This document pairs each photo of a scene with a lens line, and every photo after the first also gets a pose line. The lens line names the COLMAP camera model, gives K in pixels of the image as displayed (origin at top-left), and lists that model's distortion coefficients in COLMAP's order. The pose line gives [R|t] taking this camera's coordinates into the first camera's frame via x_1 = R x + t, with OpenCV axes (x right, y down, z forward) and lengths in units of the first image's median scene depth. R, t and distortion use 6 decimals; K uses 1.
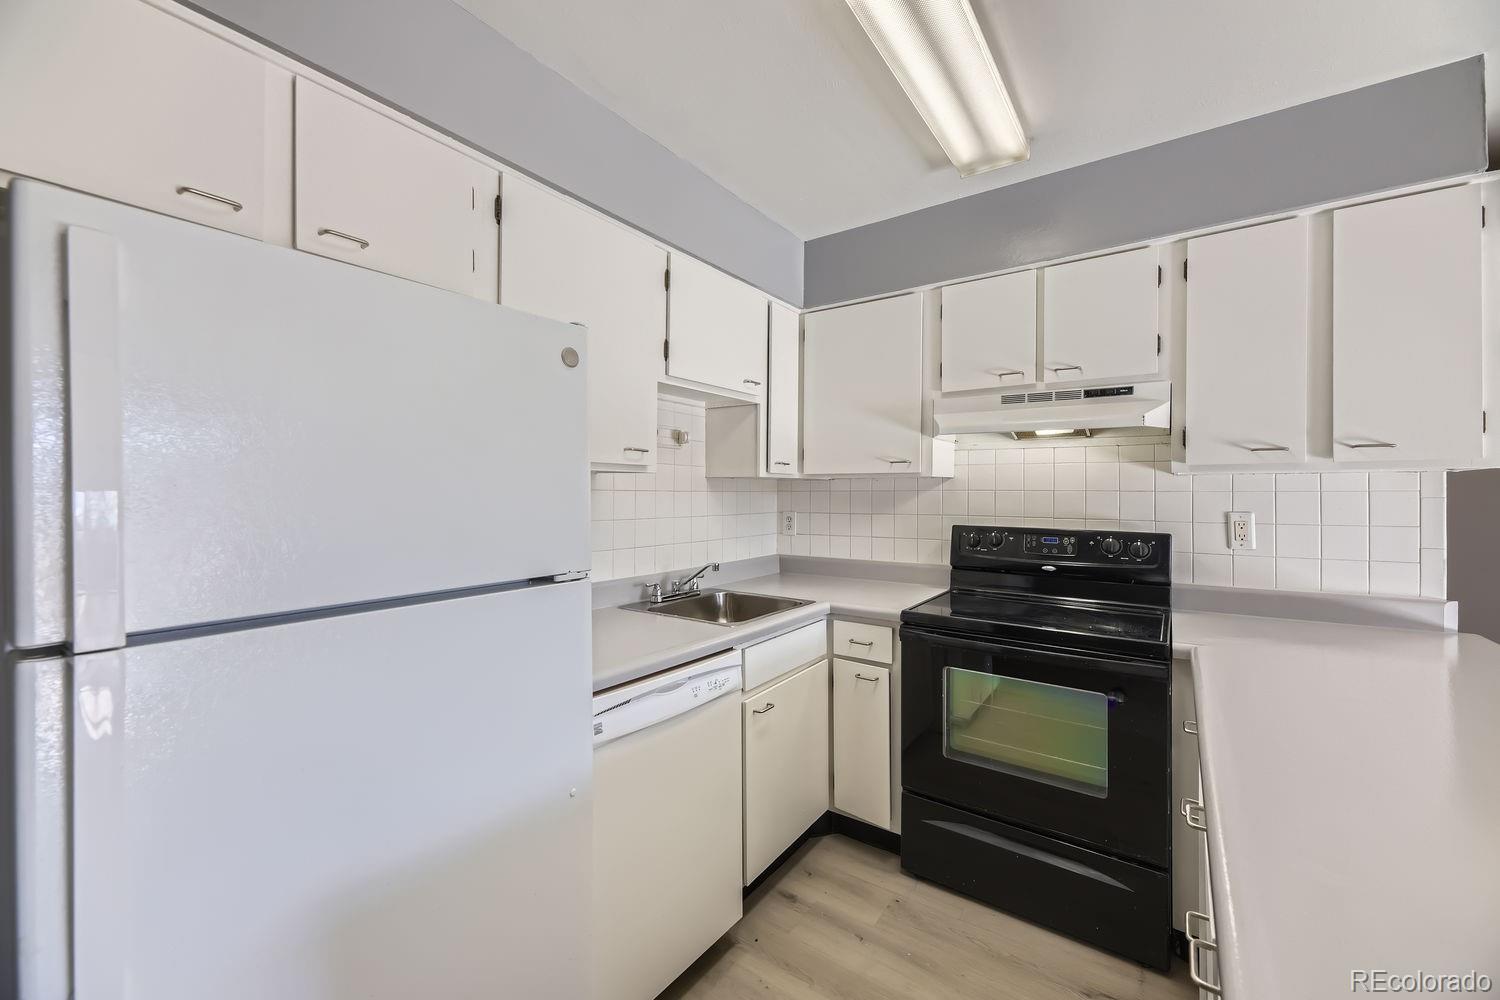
lens RADIAL K [[603.3, 0, 746.6], [0, 603.3, 497.2], [0, 0, 1]] dist [0.006359, -0.002227]
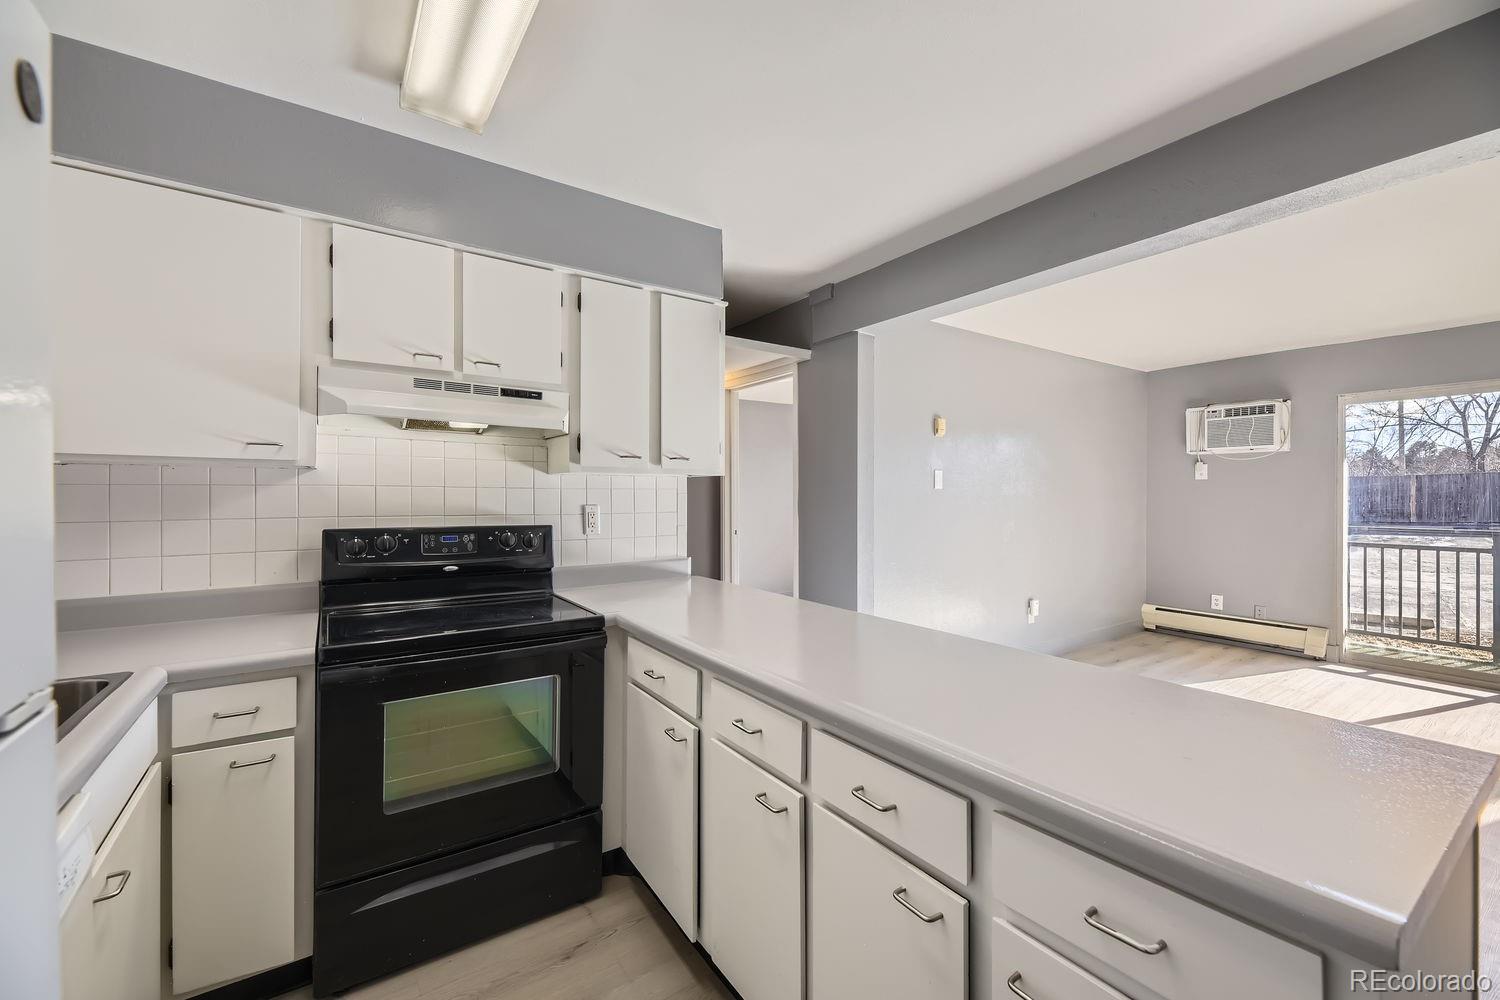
lens RADIAL K [[603.3, 0, 743.6], [0, 603.3, 498.9], [0, 0, 1]] dist [0.006359, -0.002227]
pose [[0.342557, -0.010181, 0.939442, -0.249121], [0.002842, 0.999948, 0.009801, 0.000526], [-0.939493, -0.000687, 0.342568, 0.259038]]
